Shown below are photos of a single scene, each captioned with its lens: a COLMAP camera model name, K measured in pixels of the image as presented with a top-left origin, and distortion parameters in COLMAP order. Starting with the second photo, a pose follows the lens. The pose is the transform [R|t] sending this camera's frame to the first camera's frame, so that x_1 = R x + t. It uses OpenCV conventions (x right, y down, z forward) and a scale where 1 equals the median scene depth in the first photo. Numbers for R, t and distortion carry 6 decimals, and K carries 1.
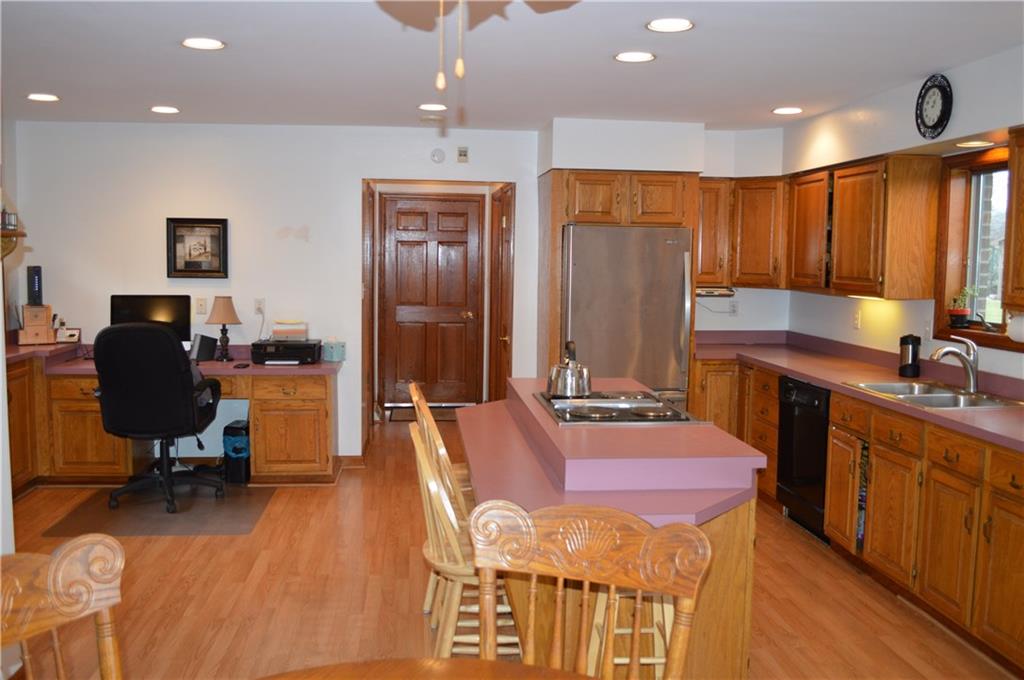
lens RADIAL K [[890.3, 0, 511.4], [0, 890.3, 334.5], [0, 0, 1]] dist [-0.069895, -0.003274]
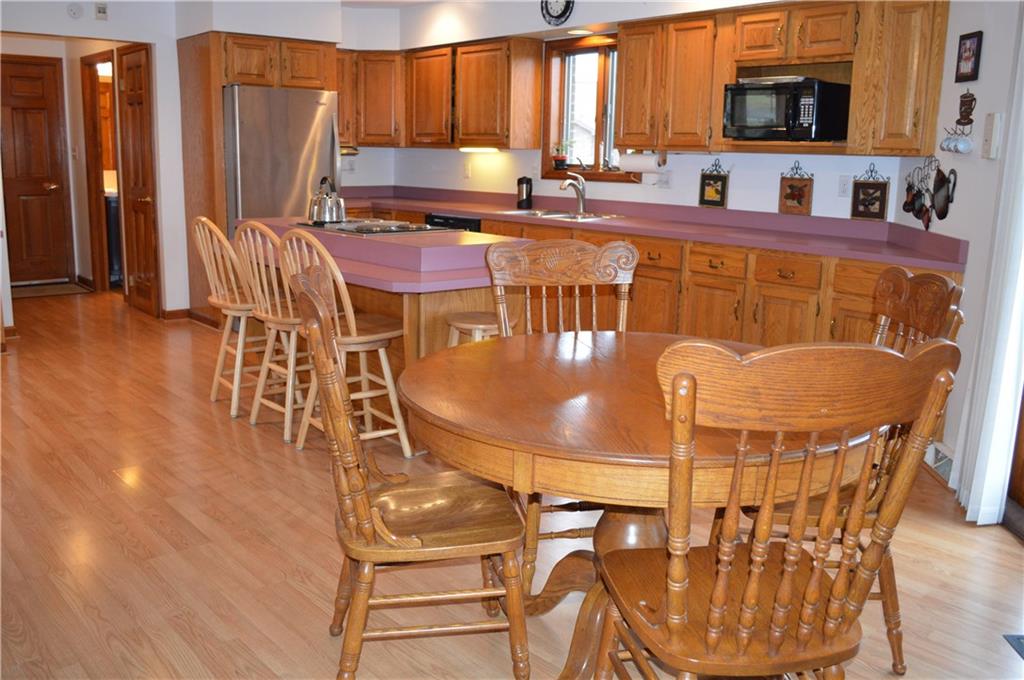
lens RADIAL K [[890.3, 0, 509.9], [0, 890.3, 340.2], [0, 0, 1]] dist [-0.069895, -0.003274]
pose [[0.819060, -0.113671, 0.562335, -0.296162], [0.040938, 0.989256, 0.140343, 0.047094], [-0.572246, -0.091929, 0.814913, -0.090947]]
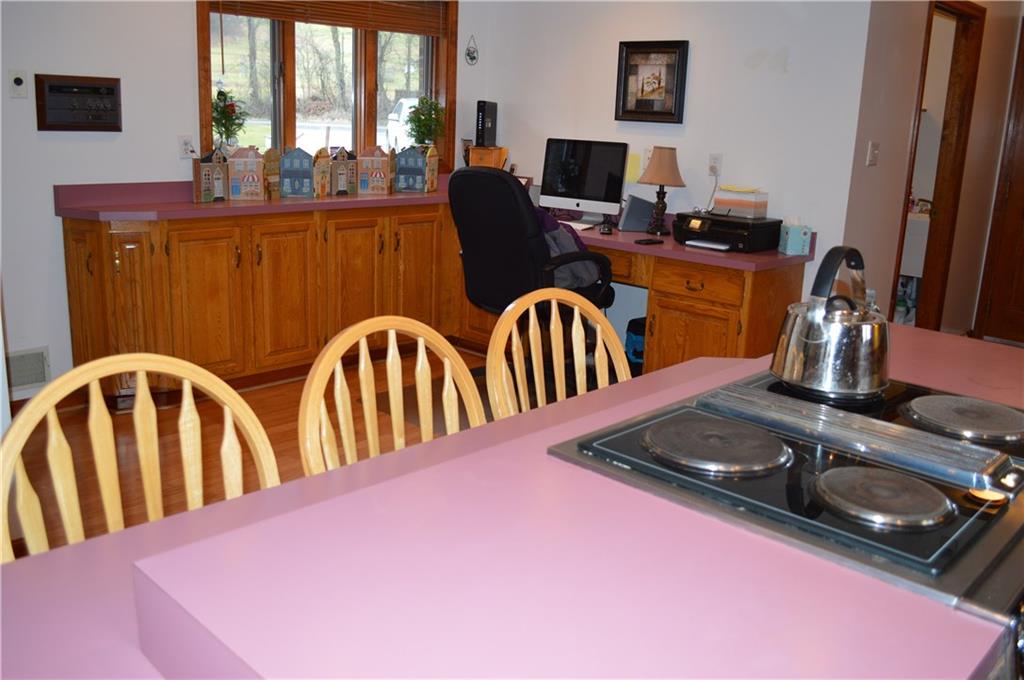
lens RADIAL K [[890.3, 0, 511.3], [0, 890.3, 337.7], [0, 0, 1]] dist [-0.069895, -0.003274]
pose [[0.644003, 0.198311, -0.738872, 0.172830], [-0.095716, 0.979115, 0.179365, -0.007611], [0.759011, -0.044789, 0.649535, 0.412159]]
